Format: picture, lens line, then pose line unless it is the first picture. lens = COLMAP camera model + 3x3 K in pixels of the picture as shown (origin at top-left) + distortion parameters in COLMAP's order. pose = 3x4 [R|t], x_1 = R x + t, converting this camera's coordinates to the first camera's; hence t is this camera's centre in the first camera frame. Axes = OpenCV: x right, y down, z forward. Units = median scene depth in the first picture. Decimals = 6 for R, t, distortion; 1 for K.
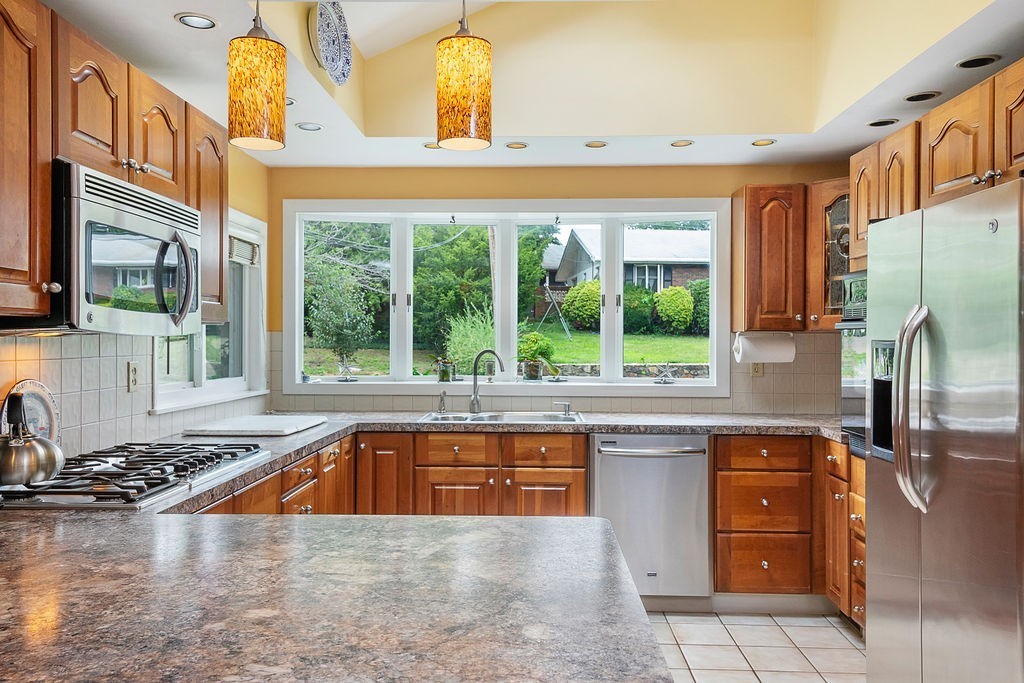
lens RADIAL K [[801.5, 0, 512.0], [0, 801.5, 341.5], [0, 0, 1]] dist [0.035007, -0.004507]
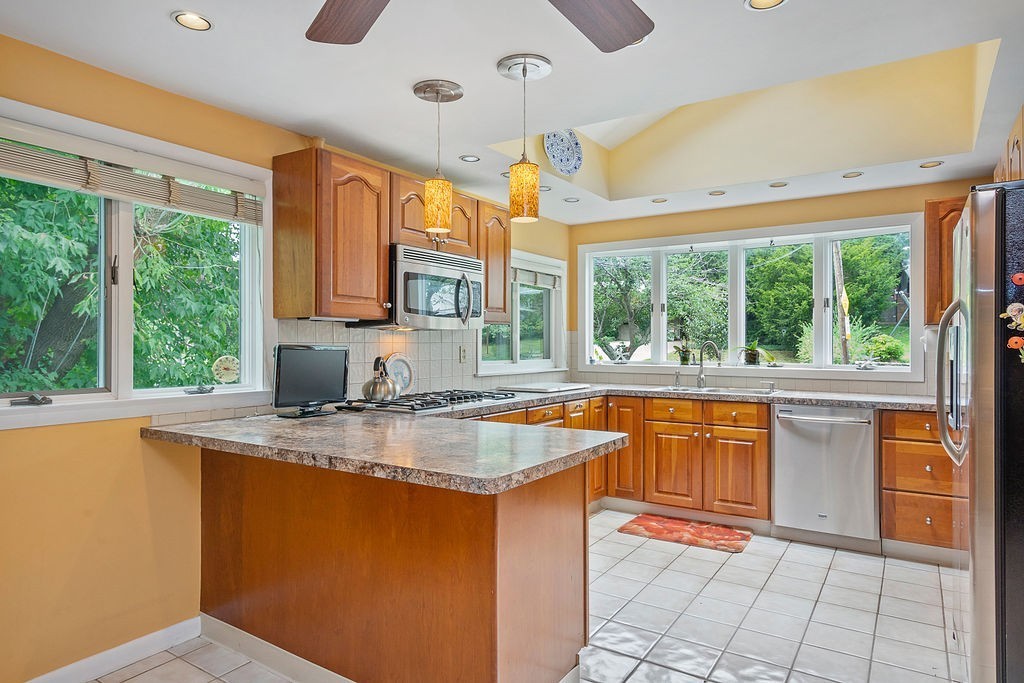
lens RADIAL K [[616.2, 0, 512.0], [0, 616.2, 341.5], [0, 0, 1]] dist [0.001877, -0.000485]
pose [[0.857248, -0.003362, -0.514892, 0.254655], [0.000921, 0.999987, -0.004995, 0.016871], [0.514902, 0.003808, 0.857240, -0.093198]]
